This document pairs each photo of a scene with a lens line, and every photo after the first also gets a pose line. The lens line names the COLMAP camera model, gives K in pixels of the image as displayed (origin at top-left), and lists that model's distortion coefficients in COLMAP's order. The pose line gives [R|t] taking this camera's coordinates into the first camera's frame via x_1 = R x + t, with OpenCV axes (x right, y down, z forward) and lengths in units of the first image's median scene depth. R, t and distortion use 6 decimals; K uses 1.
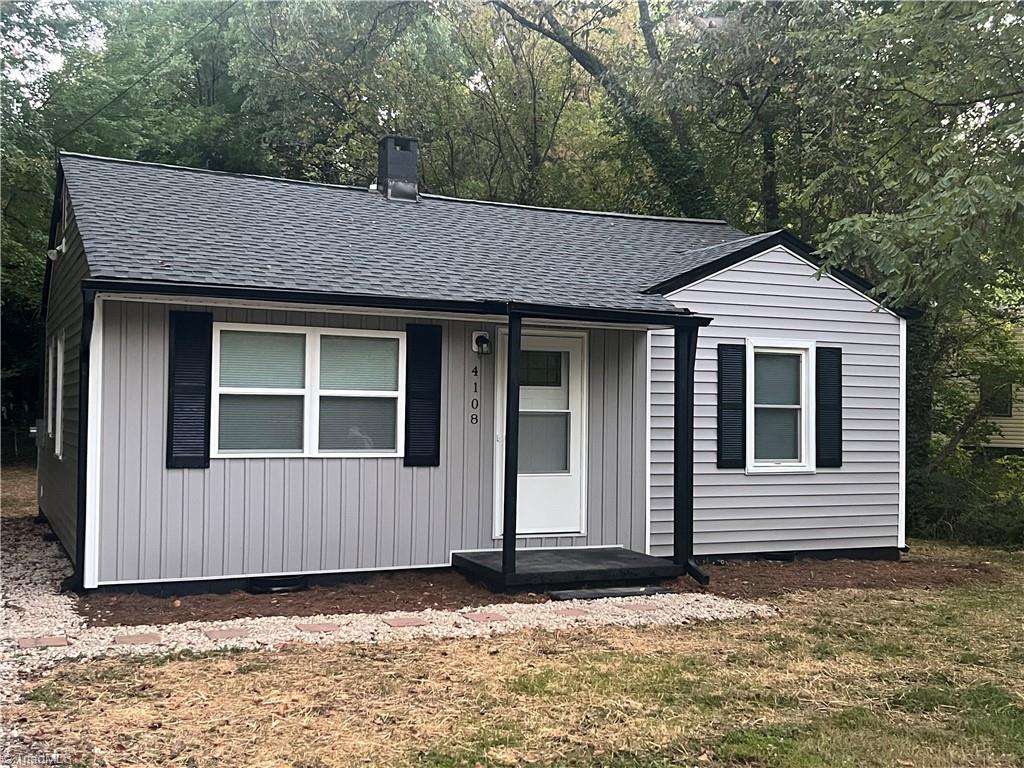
lens RADIAL K [[1135.3, 0, 512.0], [0, 1135.3, 384.0], [0, 0, 1]] dist [0.196774, -0.553101]
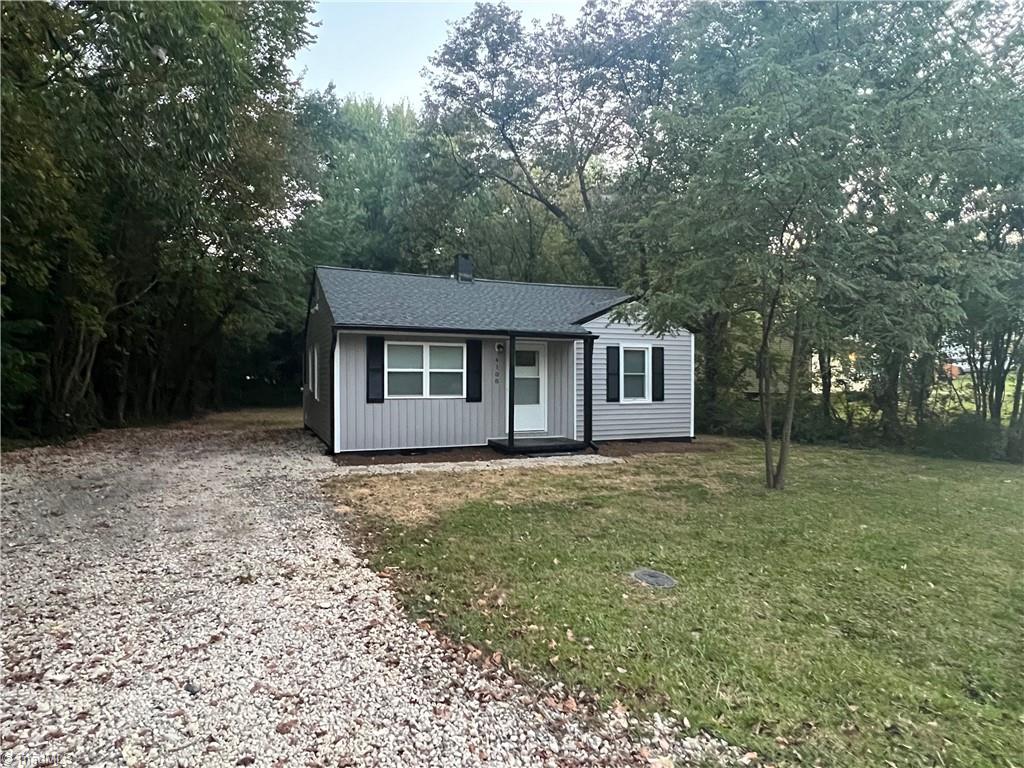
lens RADIAL K [[614.1, 0, 512.0], [0, 614.1, 384.0], [0, 0, 1]] dist [0.001440, 0.000032]
pose [[0.999395, -0.011545, -0.032817, 0.038976], [0.012618, 0.999386, 0.032682, -0.003542], [0.032420, -0.033077, 0.998927, -0.236845]]
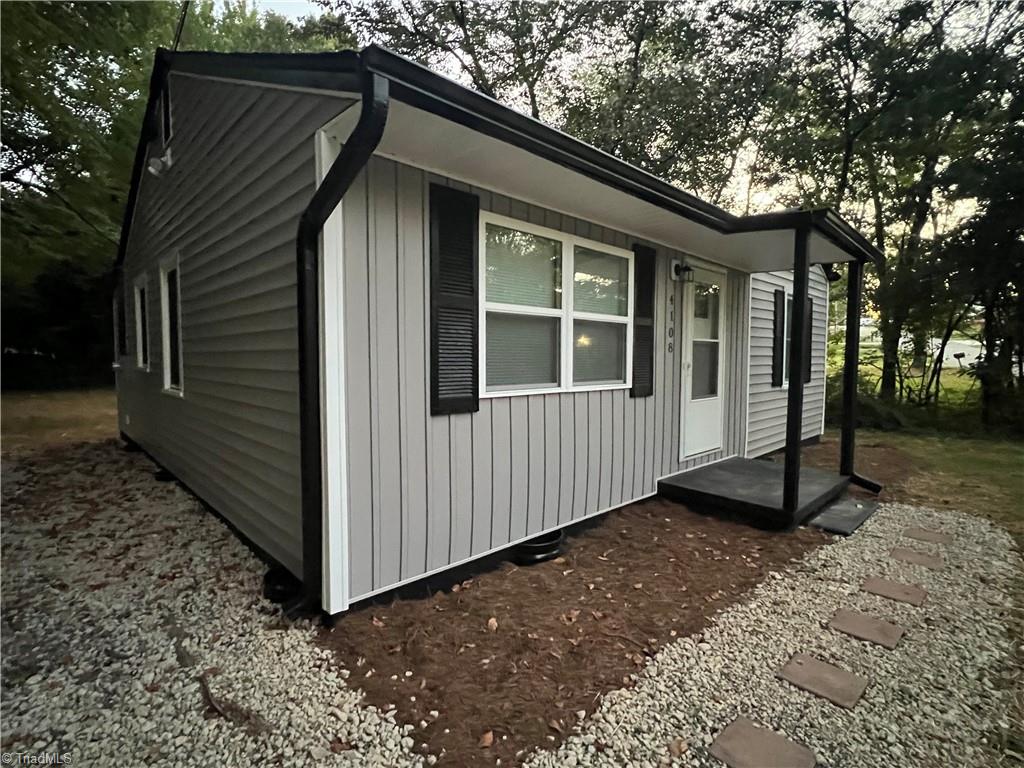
lens RADIAL K [[501.9, 0, 512.0], [0, 501.9, 384.0], [0, 0, 1]] dist [-0.000730, -0.000143]
pose [[0.945072, -0.026750, 0.325765, -0.322534], [-0.000502, 0.996526, 0.083284, 0.026464], [-0.326861, -0.078873, 0.941776, 0.642709]]
